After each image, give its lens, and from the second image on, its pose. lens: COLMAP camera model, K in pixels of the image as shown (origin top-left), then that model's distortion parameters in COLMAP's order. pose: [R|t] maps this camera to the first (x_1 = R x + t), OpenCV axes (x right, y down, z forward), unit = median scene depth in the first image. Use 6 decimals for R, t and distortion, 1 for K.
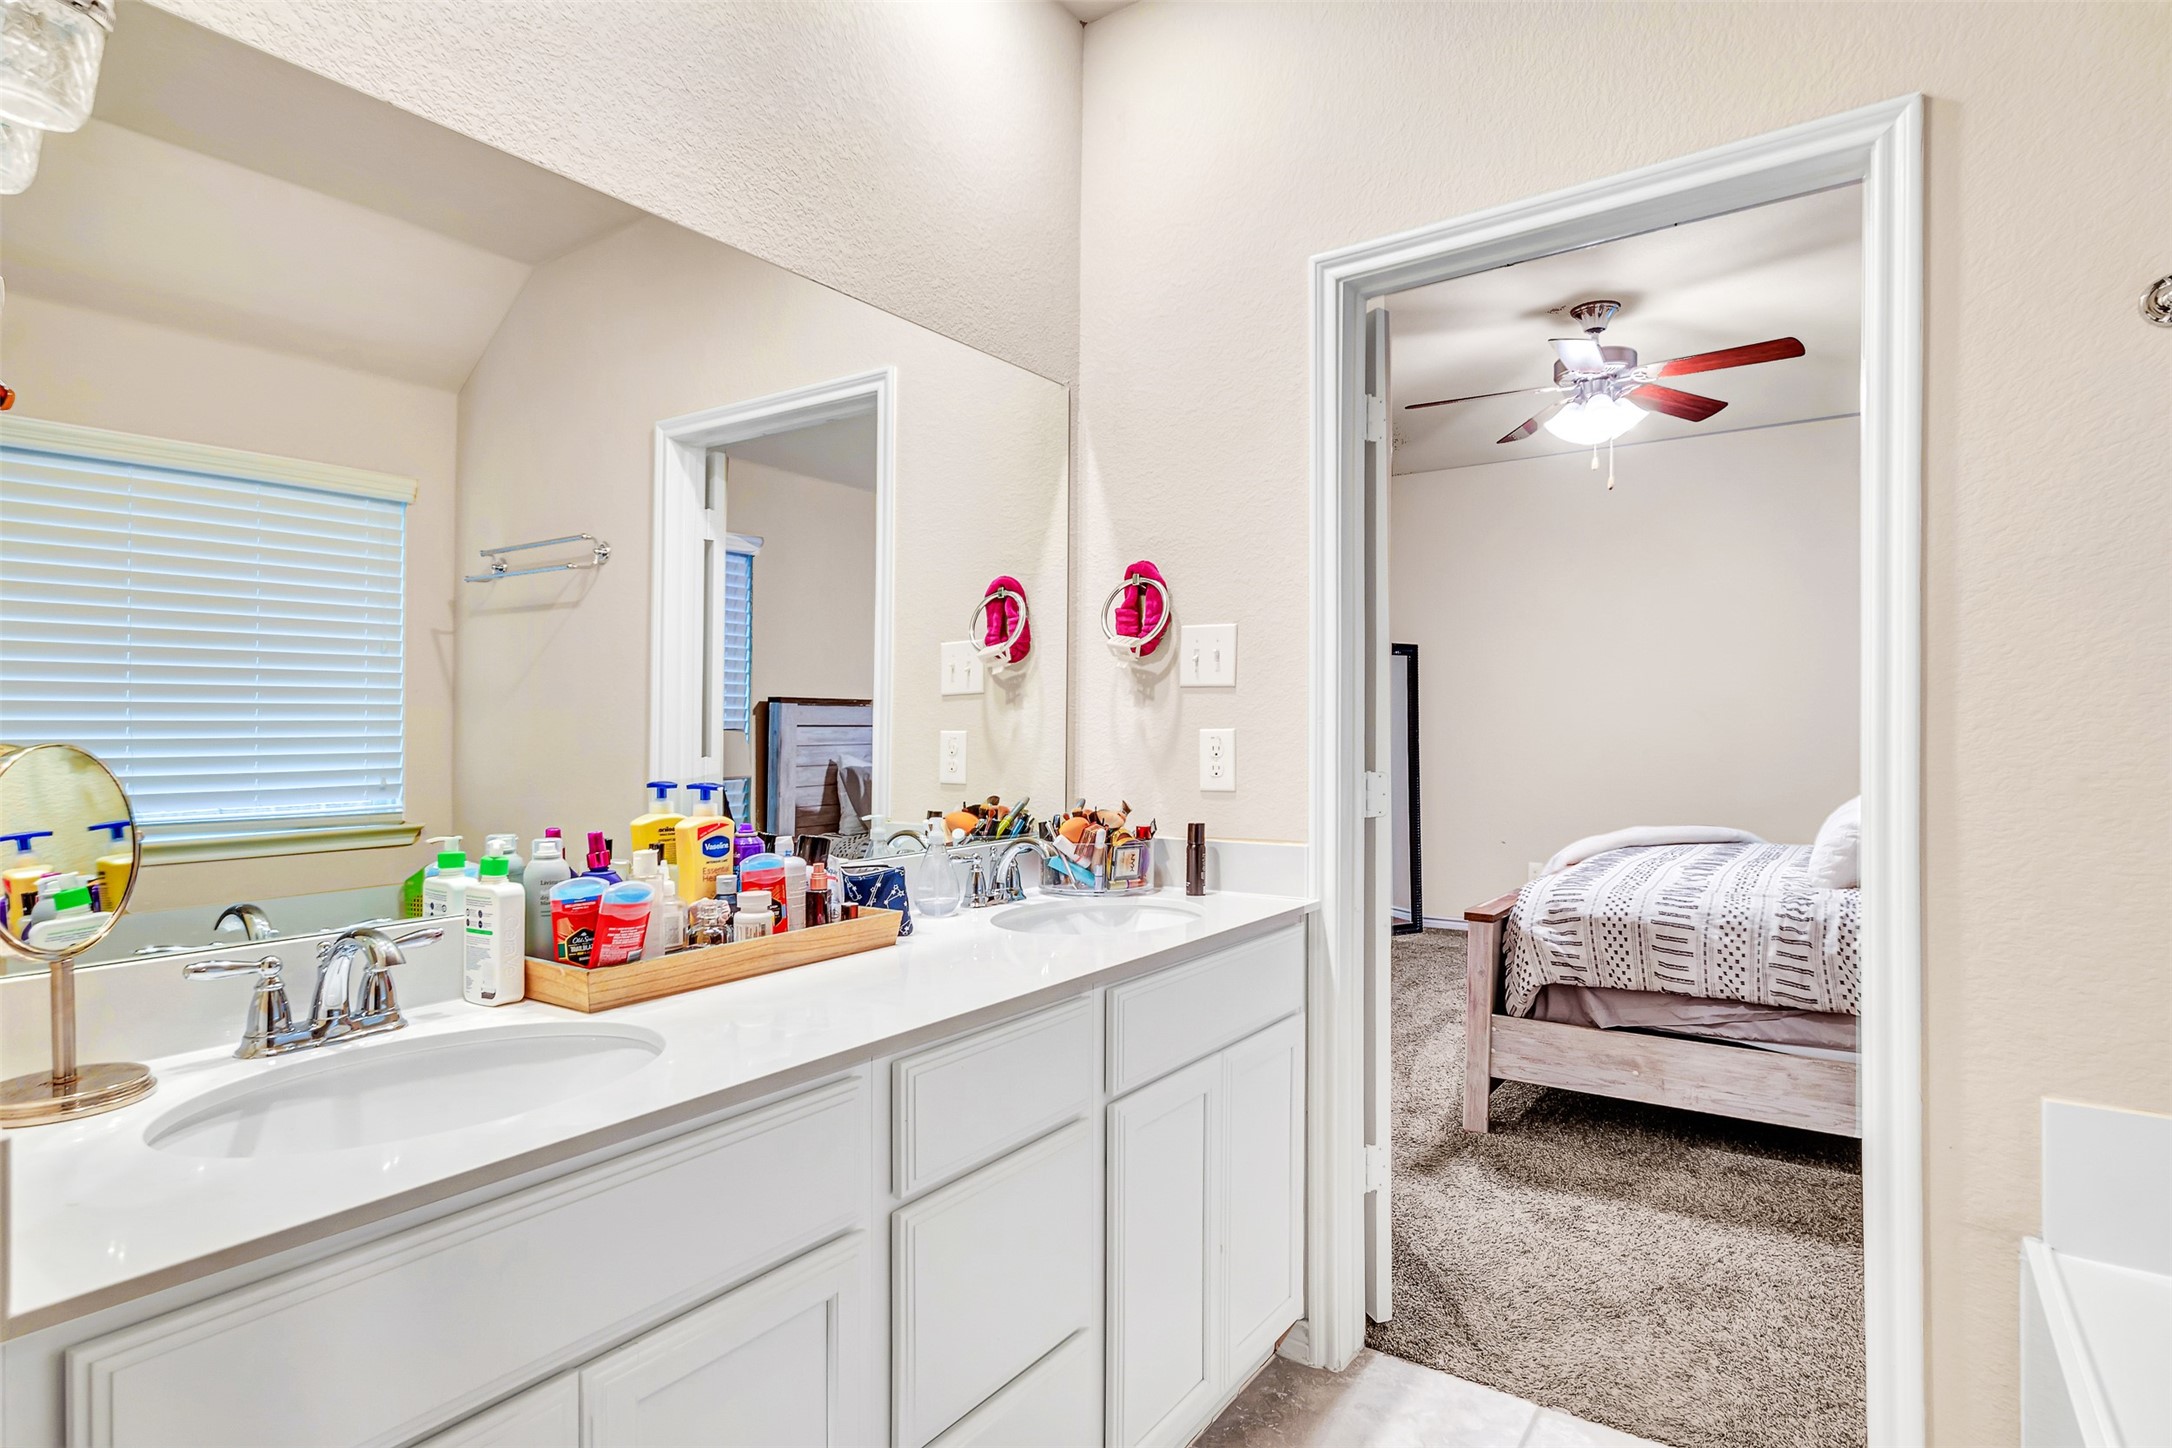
lens RADIAL K [[1107.9, 0, 1091.5], [0, 1107.9, 727.8], [0, 0, 1]] dist [-0.016518, 0.006619]
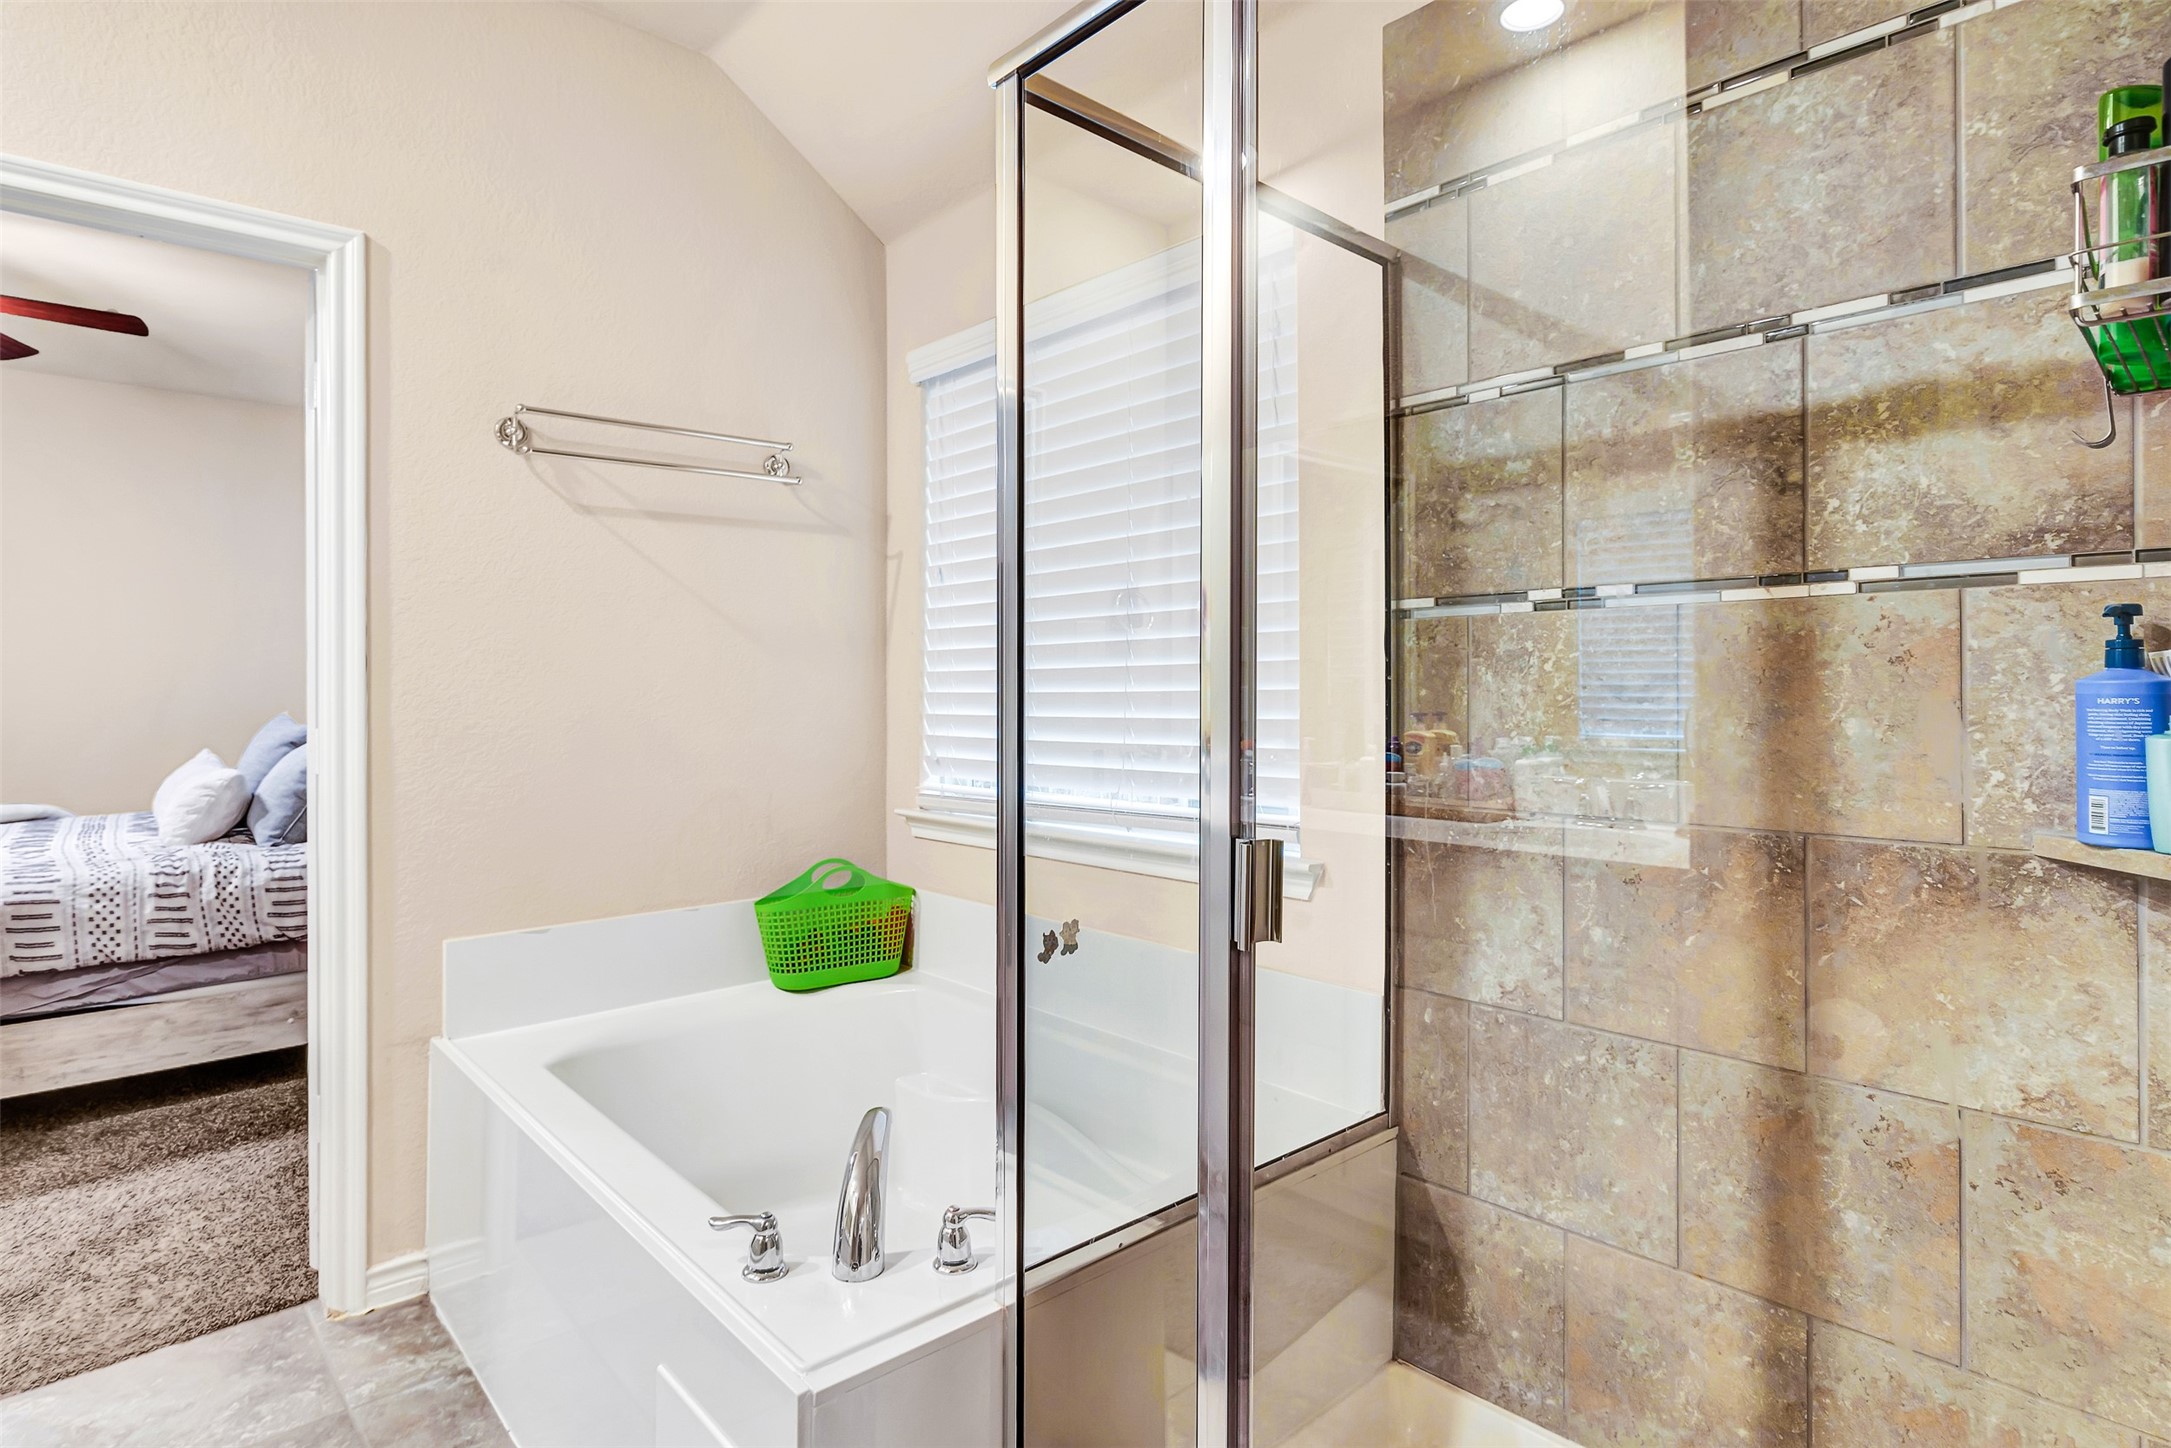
lens RADIAL K [[1107.4, 0, 1091.2], [0, 1107.4, 685.9], [0, 0, 1]] dist [-0.016518, 0.006619]
pose [[0.198893, 0.010543, 0.979964, -0.238801], [0.001396, 0.999938, -0.011042, 0.002762], [-0.980020, 0.003564, 0.198866, -0.095399]]
